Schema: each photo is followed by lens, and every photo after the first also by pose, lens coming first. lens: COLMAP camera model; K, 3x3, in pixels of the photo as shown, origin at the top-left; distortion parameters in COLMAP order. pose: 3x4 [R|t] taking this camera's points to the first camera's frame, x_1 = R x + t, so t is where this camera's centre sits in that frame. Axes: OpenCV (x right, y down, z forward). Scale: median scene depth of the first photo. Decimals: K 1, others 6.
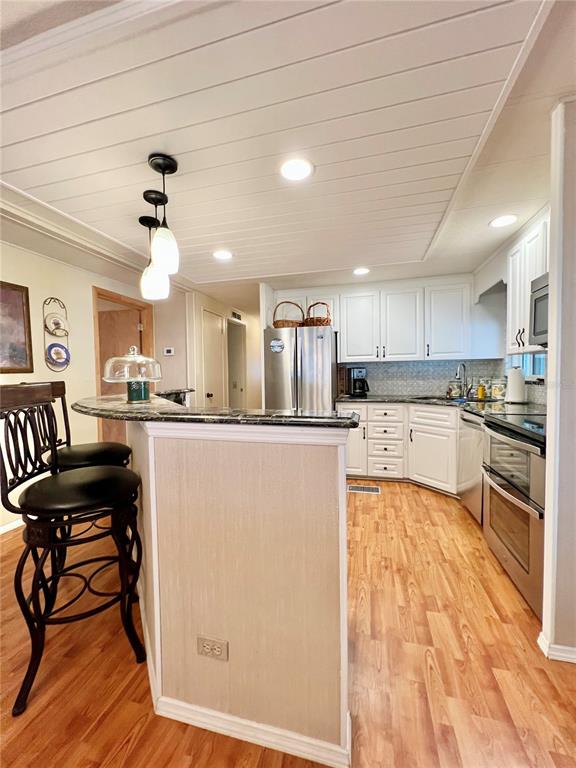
lens RADIAL K [[308.5, 0, 289.1], [0, 308.5, 386.1], [0, 0, 1]] dist [-0.000867, 0.000158]
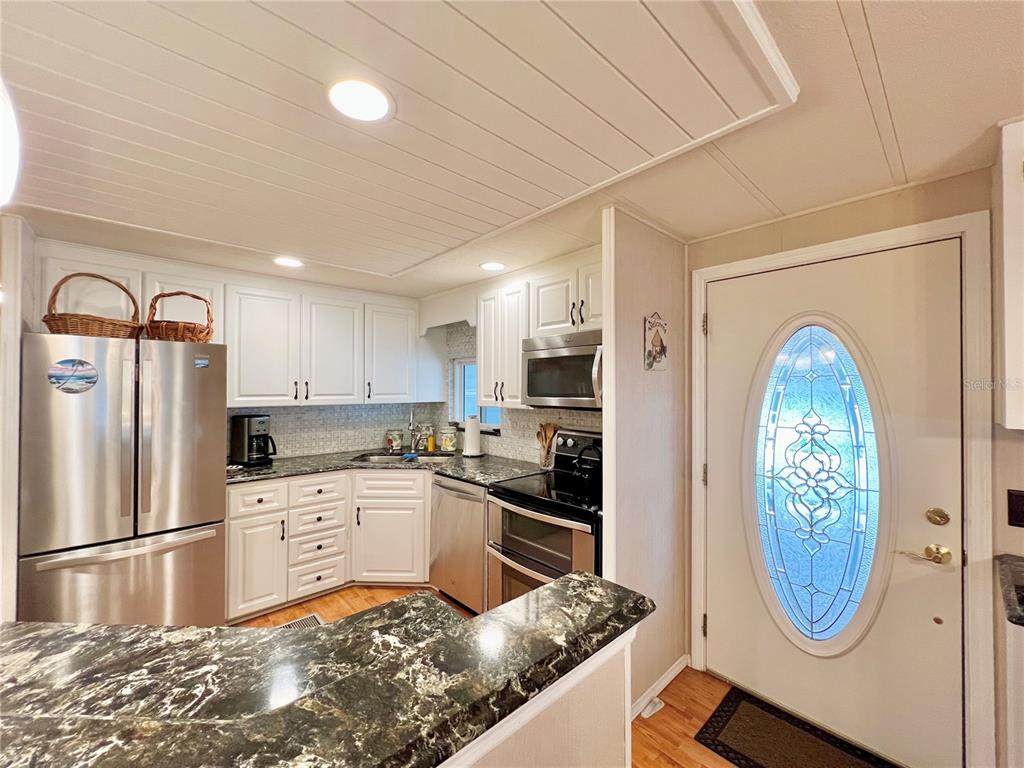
lens RADIAL K [[411.3, 0, 514.5], [0, 411.3, 383.7], [0, 0, 1]] dist [-0.000469, 0.000085]
pose [[0.541494, 0.025208, 0.840327, -0.191372], [0.021357, 0.998815, -0.043725, -0.086733], [-0.840433, 0.041624, 0.540314, 0.196149]]
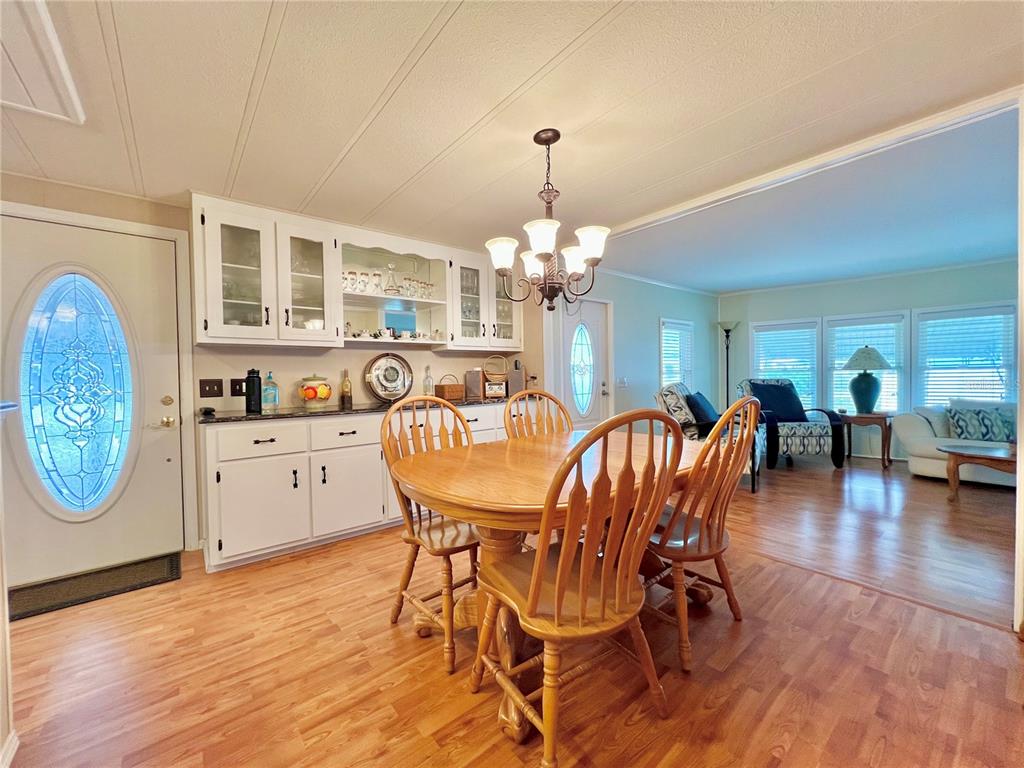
lens RADIAL K [[411.3, 0, 514.5], [0, 411.3, 383.7], [0, 0, 1]] dist [-0.000469, 0.000085]
pose [[-0.807722, 0.012642, 0.589429, -0.560037], [0.047835, 0.997879, 0.044148, 0.017143], [-0.587620, 0.063855, -0.806613, 0.298681]]
